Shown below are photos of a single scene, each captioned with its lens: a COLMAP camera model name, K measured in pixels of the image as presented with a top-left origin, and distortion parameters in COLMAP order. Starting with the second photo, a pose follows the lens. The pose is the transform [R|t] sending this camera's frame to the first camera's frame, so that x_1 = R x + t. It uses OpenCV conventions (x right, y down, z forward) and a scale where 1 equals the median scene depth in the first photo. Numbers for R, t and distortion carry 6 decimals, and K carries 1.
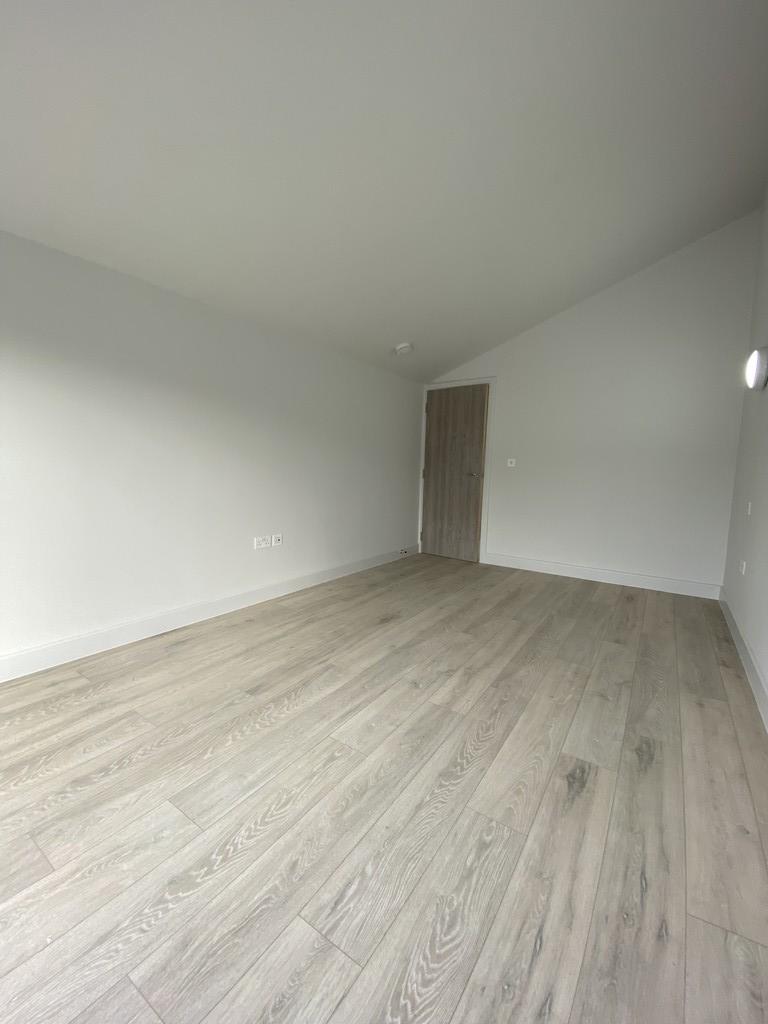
lens RADIAL K [[411.8, 0, 387.6], [0, 411.8, 510.7], [0, 0, 1]] dist [0.032452, -0.025688]
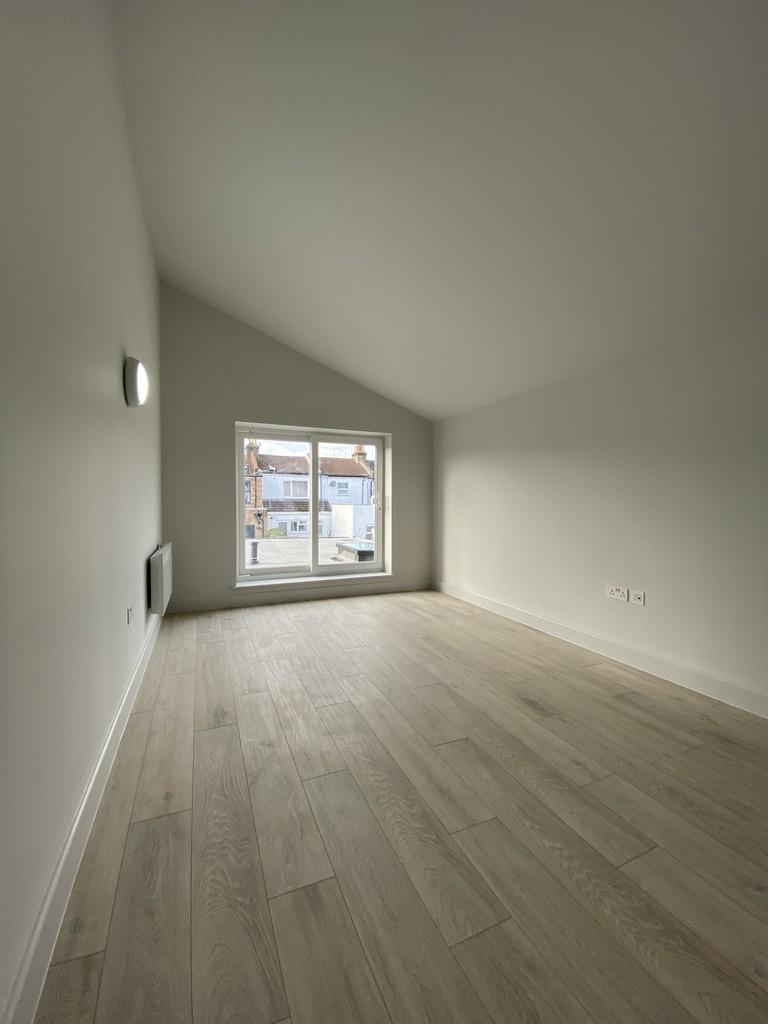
lens RADIAL K [[411.8, 0, 387.6], [0, 411.8, 510.7], [0, 0, 1]] dist [0.032452, -0.025688]
pose [[-0.529358, -0.007023, -0.848370, 0.858527], [-0.106410, 0.992619, 0.058180, -0.119169], [0.841699, 0.121073, -0.526198, 1.211111]]
